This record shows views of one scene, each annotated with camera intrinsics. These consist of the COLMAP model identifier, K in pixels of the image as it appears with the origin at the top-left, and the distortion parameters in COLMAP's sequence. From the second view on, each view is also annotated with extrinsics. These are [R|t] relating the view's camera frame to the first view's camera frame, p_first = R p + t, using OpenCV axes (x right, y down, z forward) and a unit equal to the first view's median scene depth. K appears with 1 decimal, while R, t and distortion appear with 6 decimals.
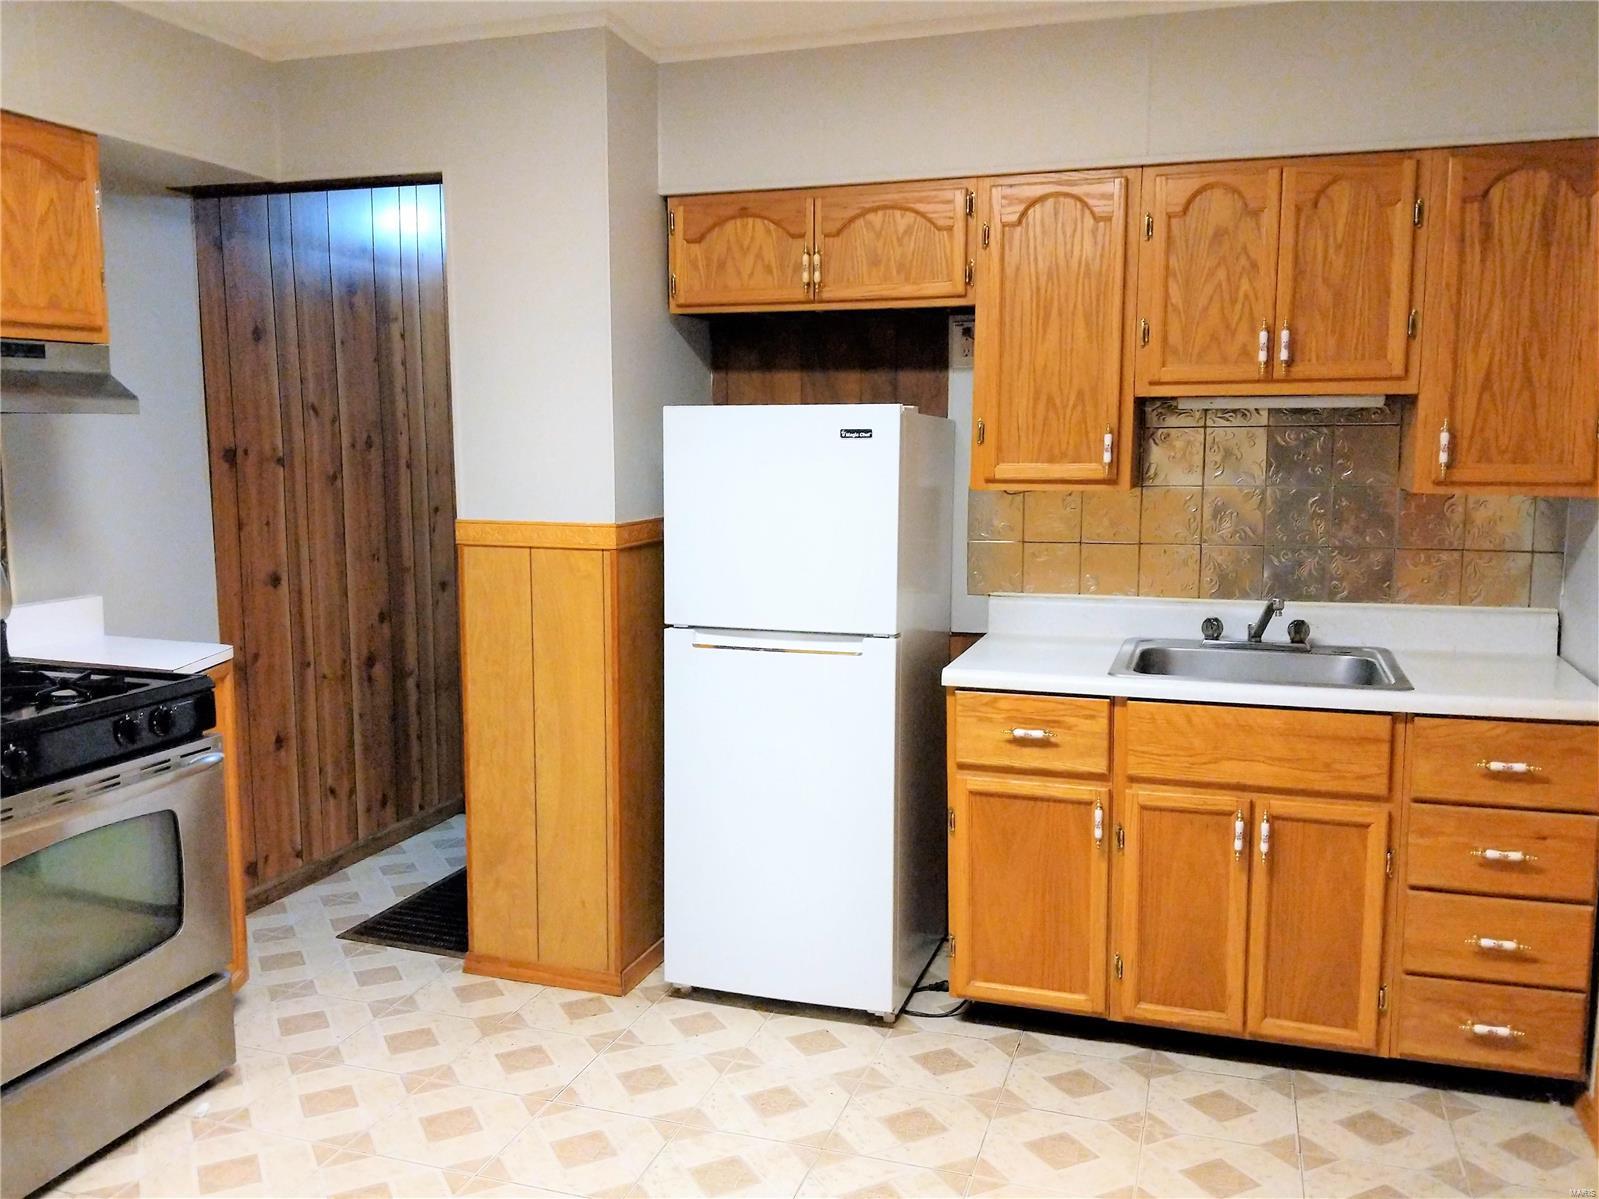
lens RADIAL K [[1293.4, 0, 781.9], [0, 1293.4, 599.2], [0, 0, 1]] dist [0.085629, -0.138161]
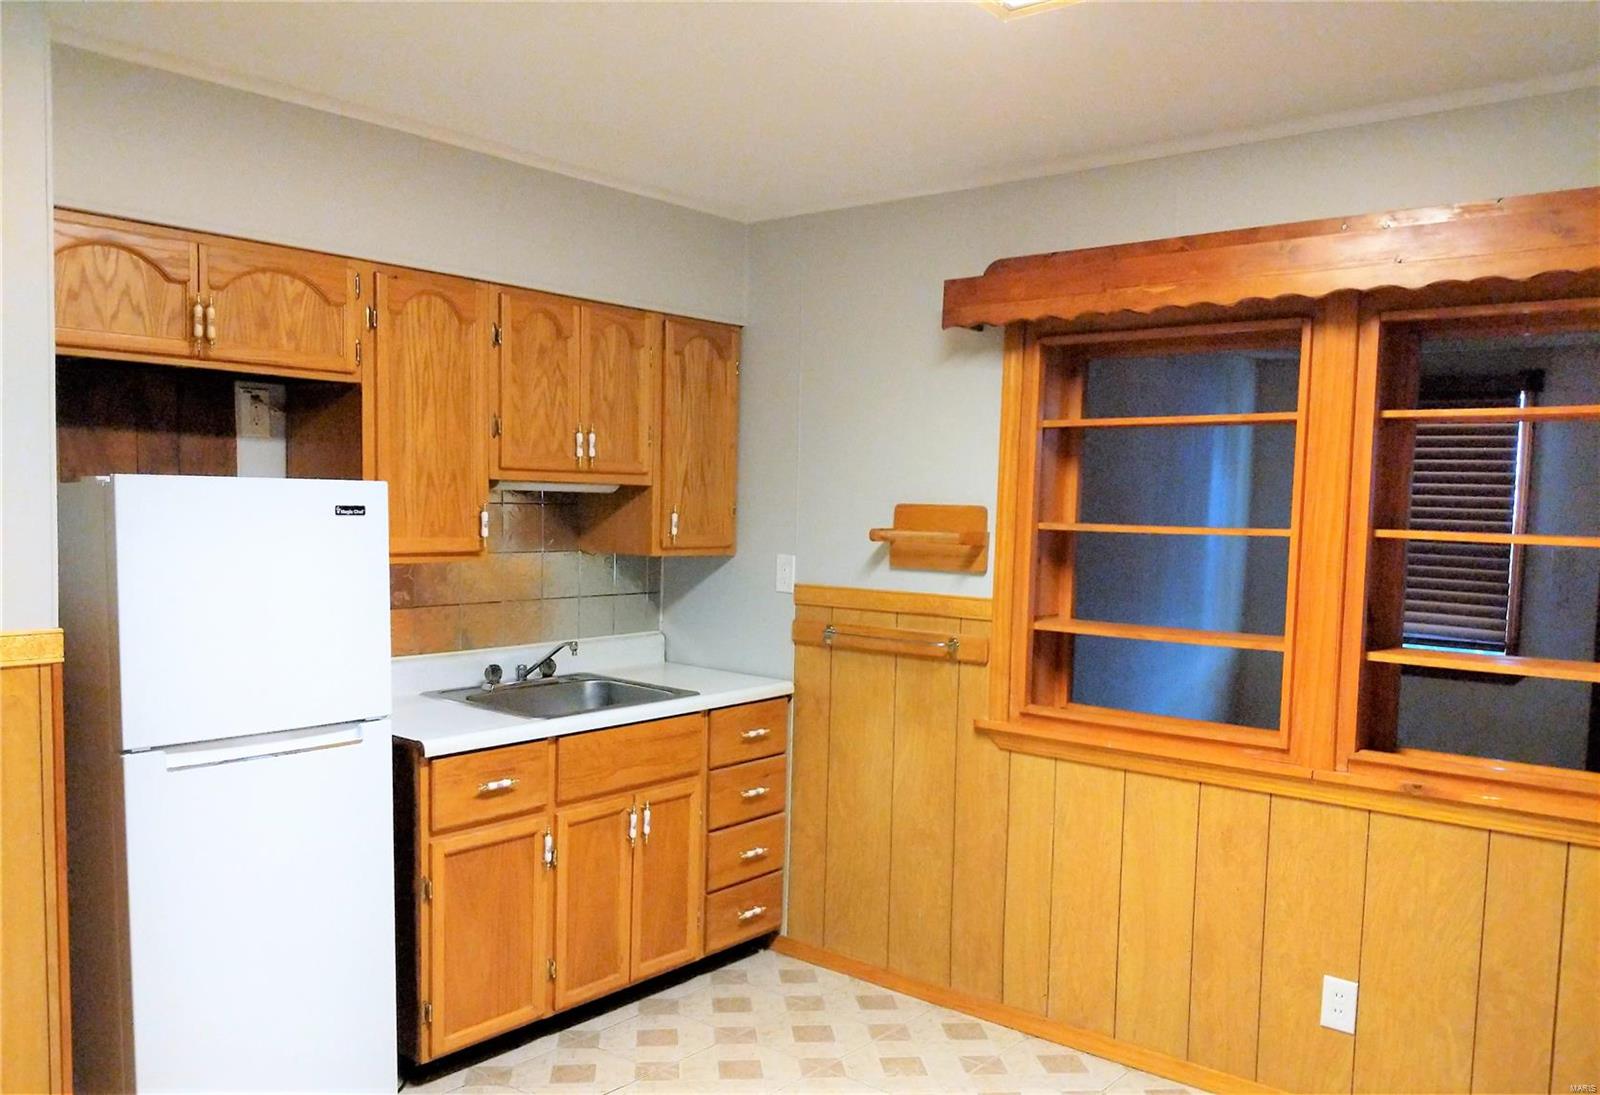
lens RADIAL K [[1264.6, 0, 800.1], [0, 1264.6, 583.1], [0, 0, 1]] dist [0.003245, -0.000714]
pose [[0.360560, -0.051278, 0.931326, -0.634408], [0.094825, 0.995330, 0.018091, -0.054720], [-0.927904, 0.081790, 0.363738, 0.325473]]
